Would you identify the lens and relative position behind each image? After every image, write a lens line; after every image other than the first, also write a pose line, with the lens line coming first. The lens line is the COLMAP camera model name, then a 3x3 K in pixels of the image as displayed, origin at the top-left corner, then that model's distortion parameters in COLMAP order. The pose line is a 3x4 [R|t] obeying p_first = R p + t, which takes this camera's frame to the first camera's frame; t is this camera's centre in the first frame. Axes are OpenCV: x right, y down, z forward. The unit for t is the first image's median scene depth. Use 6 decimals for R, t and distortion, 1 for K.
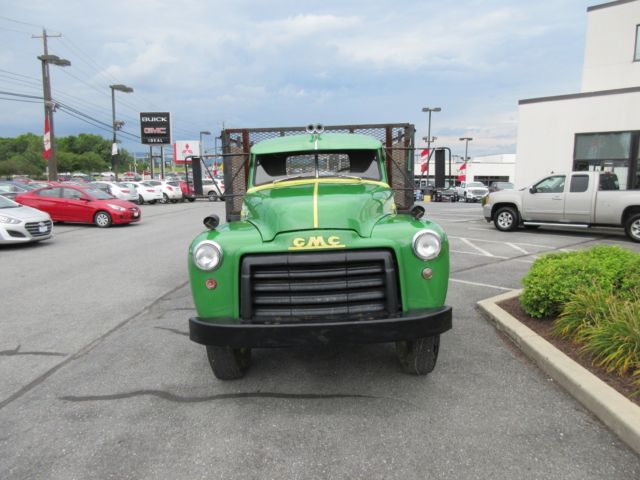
lens RADIAL K [[473.3, 0, 320.0], [0, 473.3, 240.0], [0, 0, 1]] dist [0.000308, -0.002180]
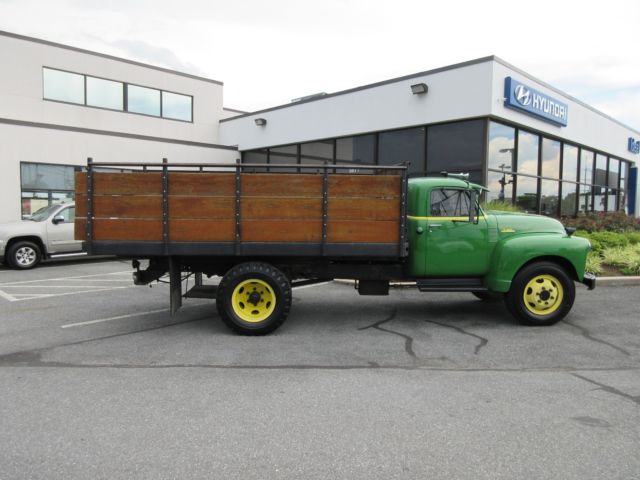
lens RADIAL K [[473.3, 0, 320.0], [0, 473.3, 240.0], [0, 0, 1]] dist [0.000308, -0.002180]
pose [[-0.065626, -0.067441, 0.995563, -1.913479], [0.130952, 0.988502, 0.075595, -0.254704], [-0.989214, 0.135332, -0.056040, 1.968914]]
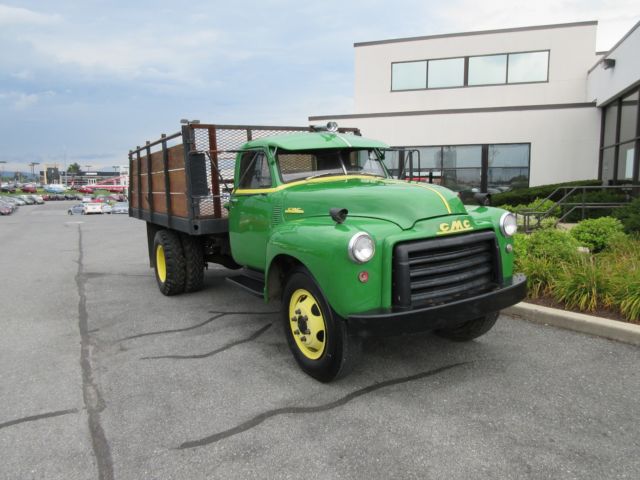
lens RADIAL K [[473.3, 0, 320.0], [0, 473.3, 240.0], [0, 0, 1]] dist [0.000308, -0.002180]
pose [[0.851880, -0.068815, 0.519196, -0.723173], [0.083488, 0.996497, -0.004907, 0.013436], [-0.517040, 0.047526, 0.854641, 0.188893]]
